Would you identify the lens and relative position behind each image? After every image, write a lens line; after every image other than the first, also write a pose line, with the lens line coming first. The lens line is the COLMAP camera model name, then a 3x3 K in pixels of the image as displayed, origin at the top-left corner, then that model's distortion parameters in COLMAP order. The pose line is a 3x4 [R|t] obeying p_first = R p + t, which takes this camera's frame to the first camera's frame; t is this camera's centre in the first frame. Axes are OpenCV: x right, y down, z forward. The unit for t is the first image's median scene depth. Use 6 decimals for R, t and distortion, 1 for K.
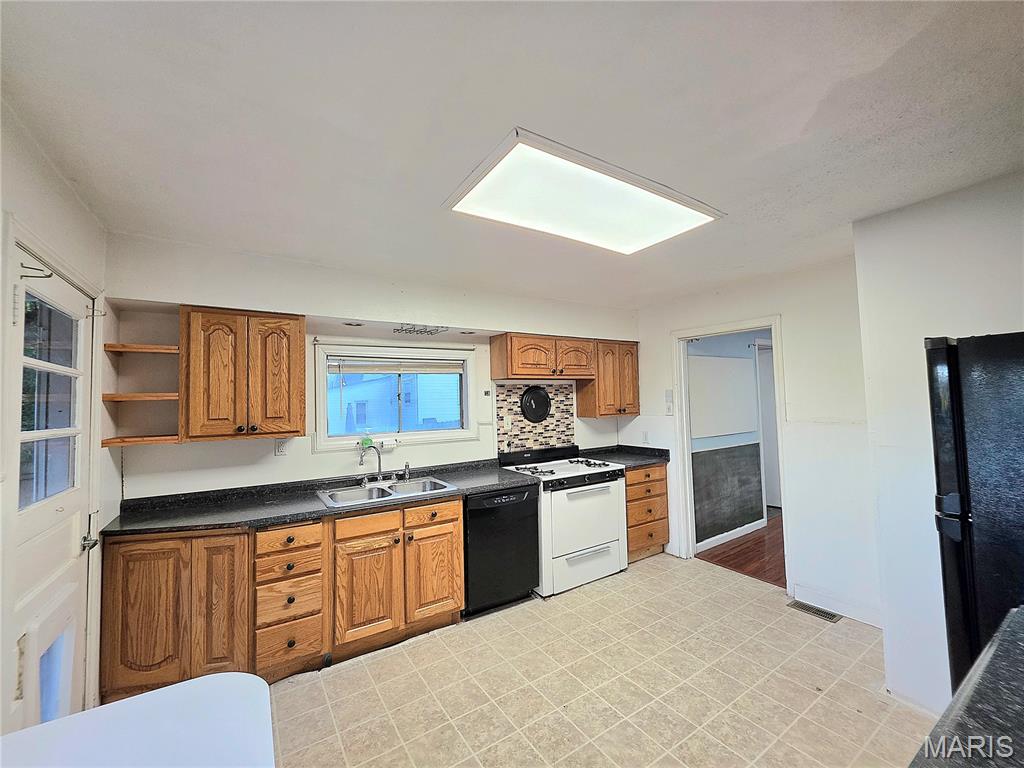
lens RADIAL K [[408.6, 0, 512.5], [0, 408.6, 383.7], [0, 0, 1]] dist [-0.001560, -0.000159]
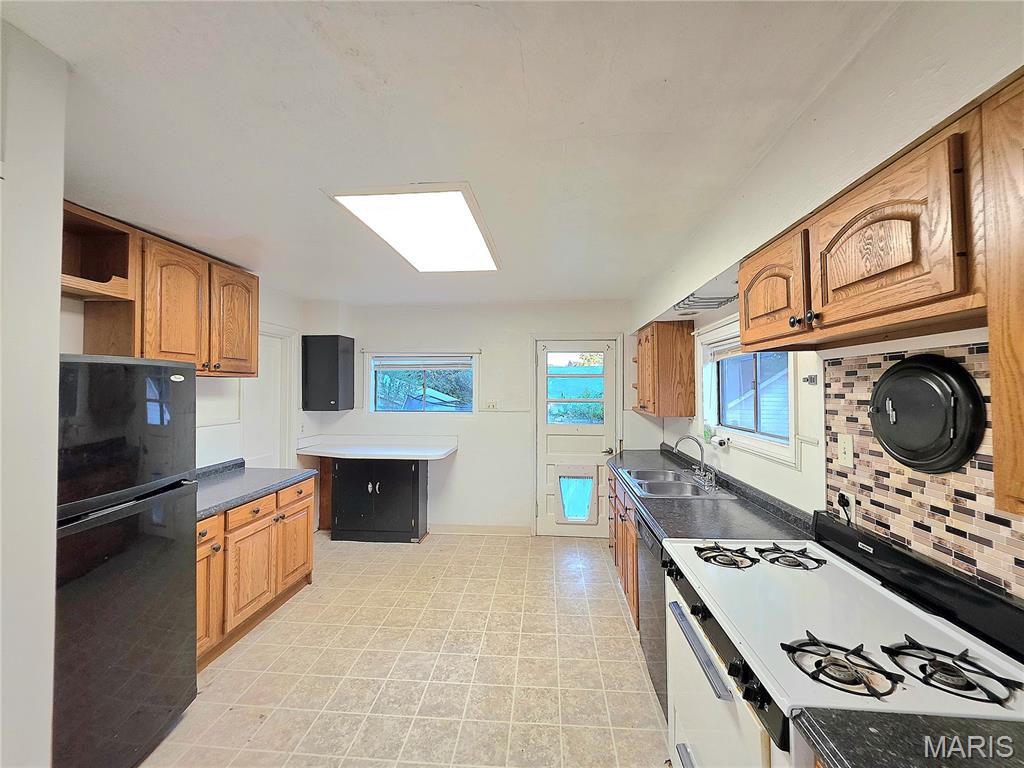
lens RADIAL K [[408.6, 0, 514.4], [0, 408.6, 380.5], [0, 0, 1]] dist [-0.001560, -0.000159]
pose [[-0.609557, 0.012607, -0.792642, 0.522228], [0.054248, 0.998193, -0.025841, 0.017121], [0.790884, -0.058751, -0.609140, 0.987313]]
